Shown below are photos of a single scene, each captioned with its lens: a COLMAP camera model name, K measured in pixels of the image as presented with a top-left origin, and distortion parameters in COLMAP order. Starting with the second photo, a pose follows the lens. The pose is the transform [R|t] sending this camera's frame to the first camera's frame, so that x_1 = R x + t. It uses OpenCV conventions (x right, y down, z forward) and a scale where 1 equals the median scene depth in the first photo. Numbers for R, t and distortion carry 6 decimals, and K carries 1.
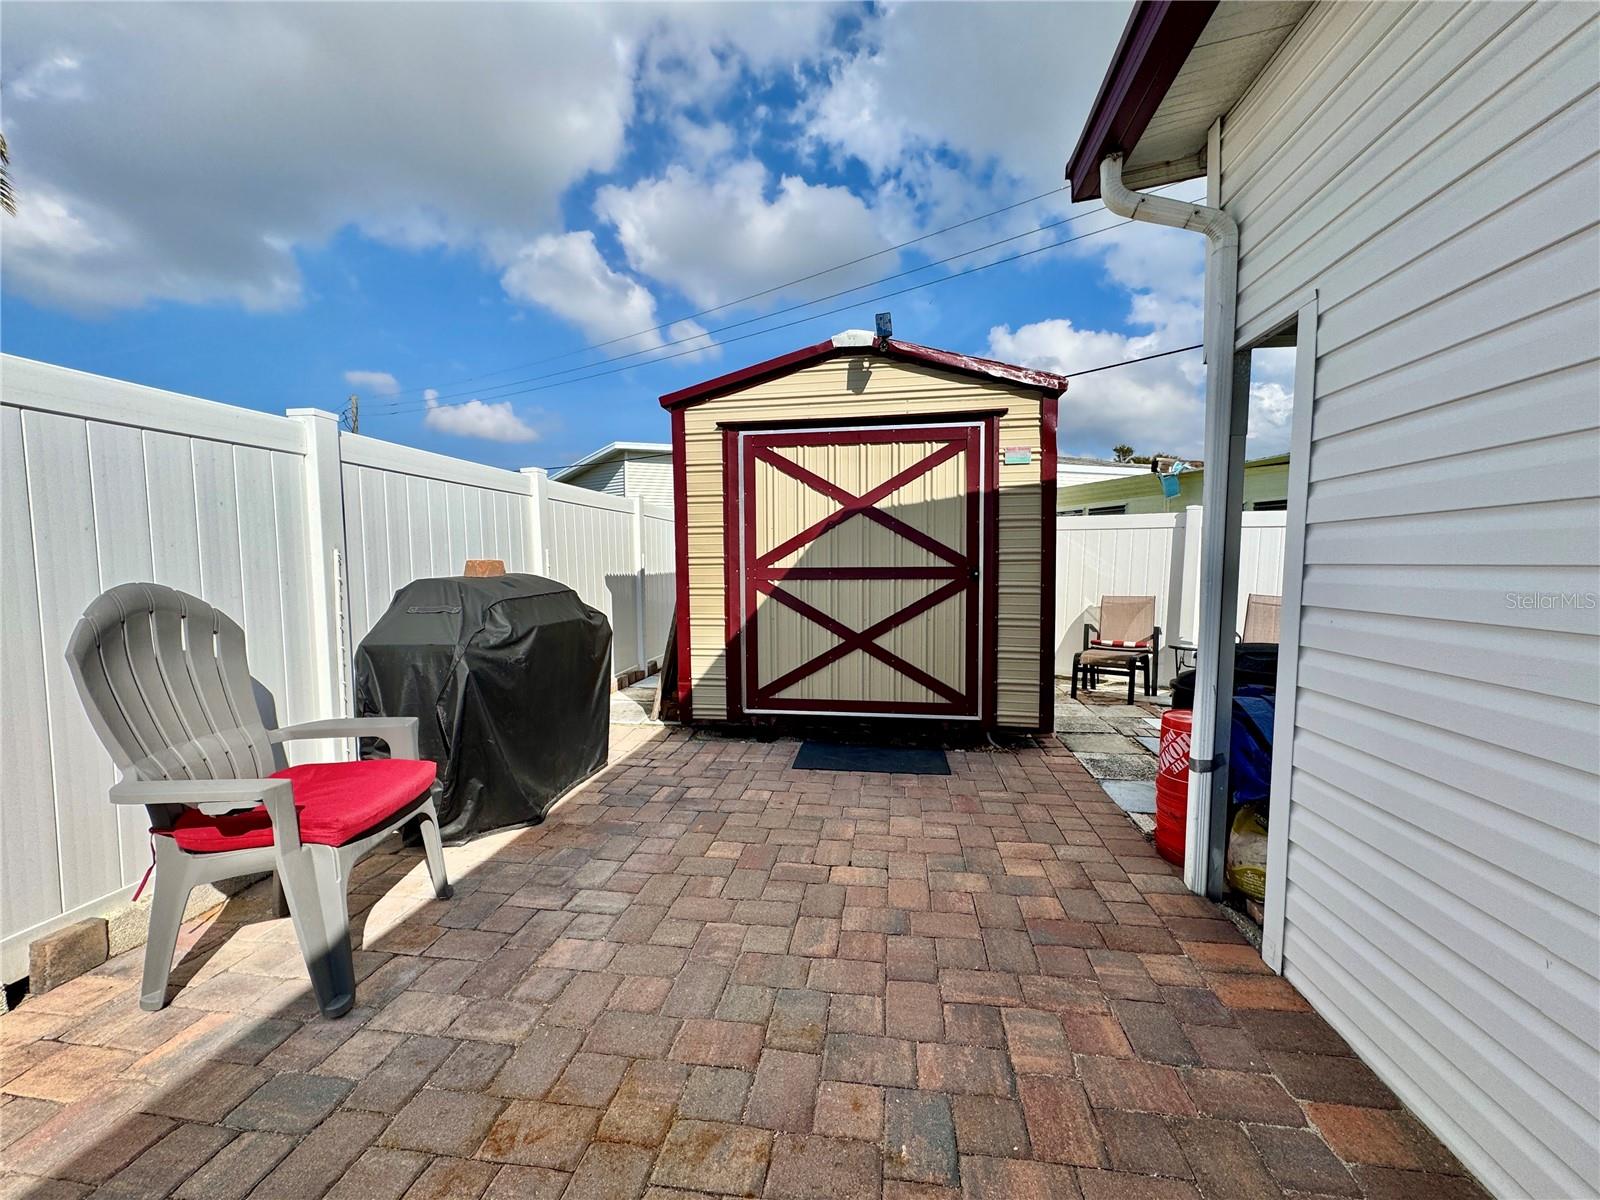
lens RADIAL K [[640.2, 0, 802.1], [0, 640.2, 600.0], [0, 0, 1]] dist [-0.005455, 0.000569]
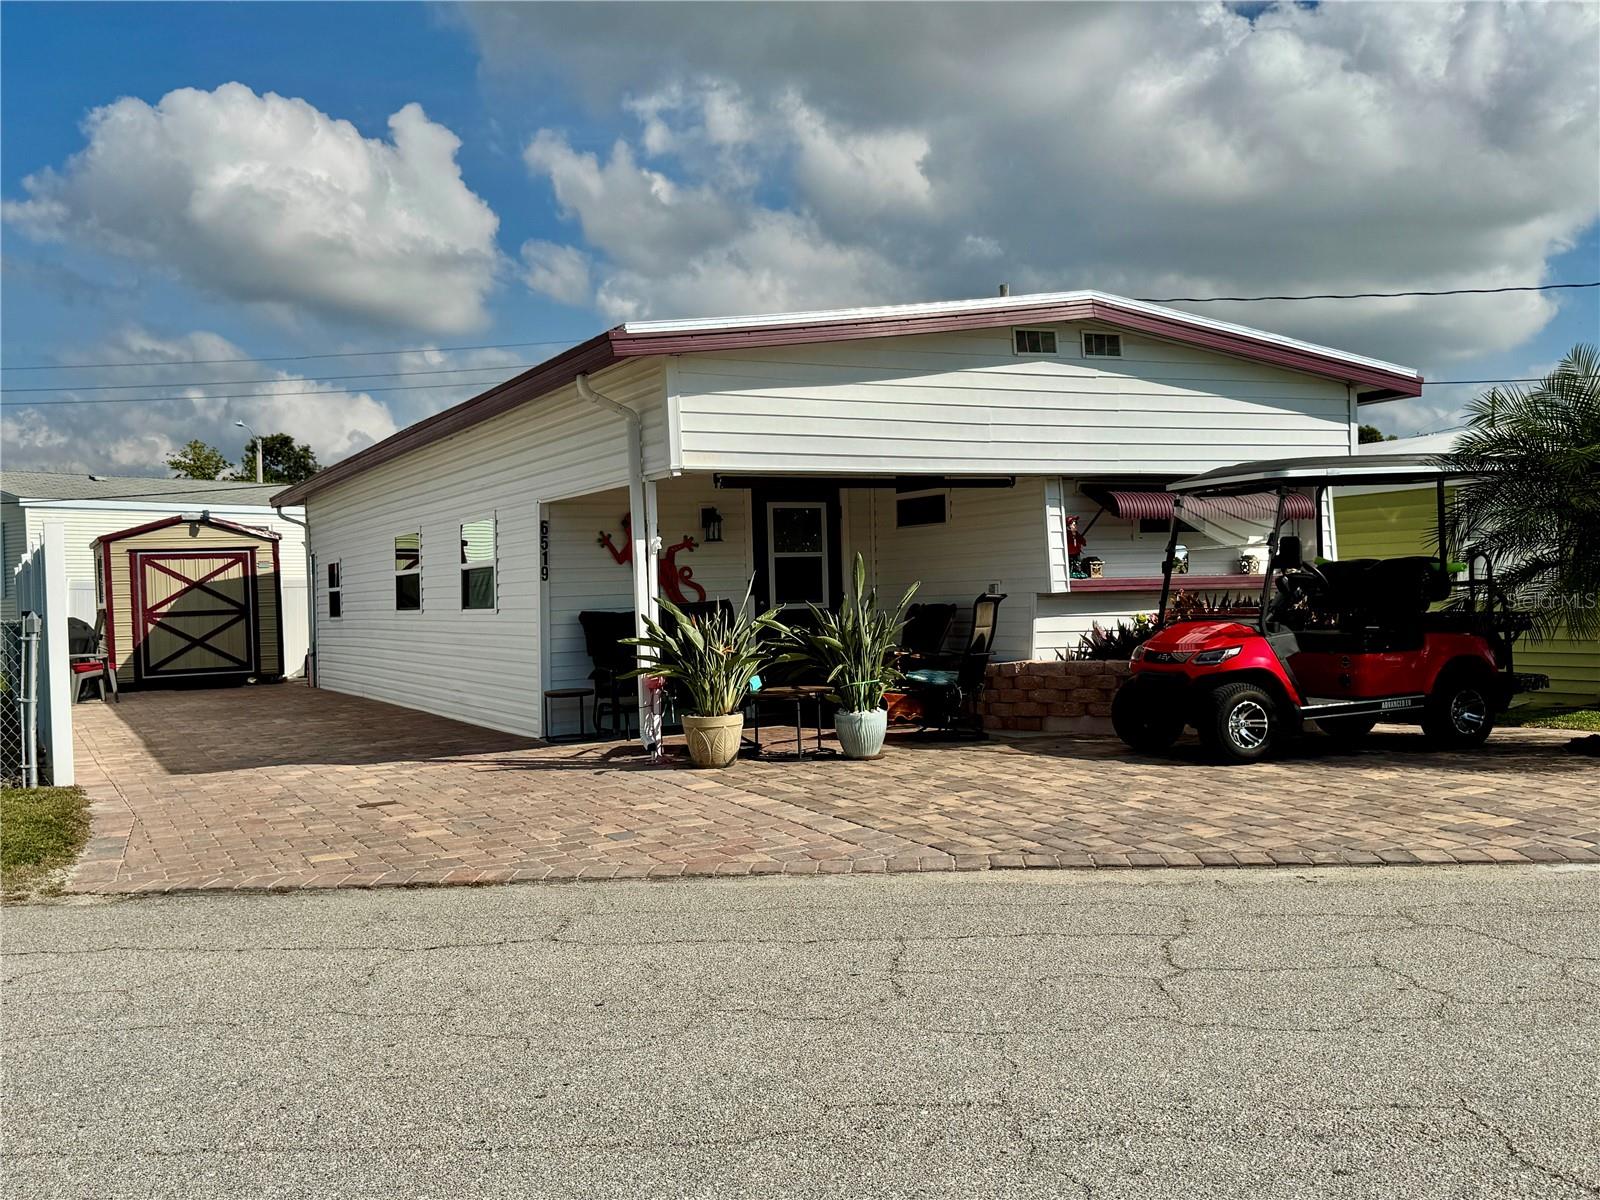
lens RADIAL K [[1509.3, 0, 797.5], [0, 1509.3, 593.2], [0, 0, 1]] dist [0.011307, 0.000000]
pose [[0.818711, -0.029554, 0.573444, -1.268233], [0.064070, 0.997140, -0.040082, 0.243967], [-0.570620, 0.069556, 0.818264, -4.728773]]
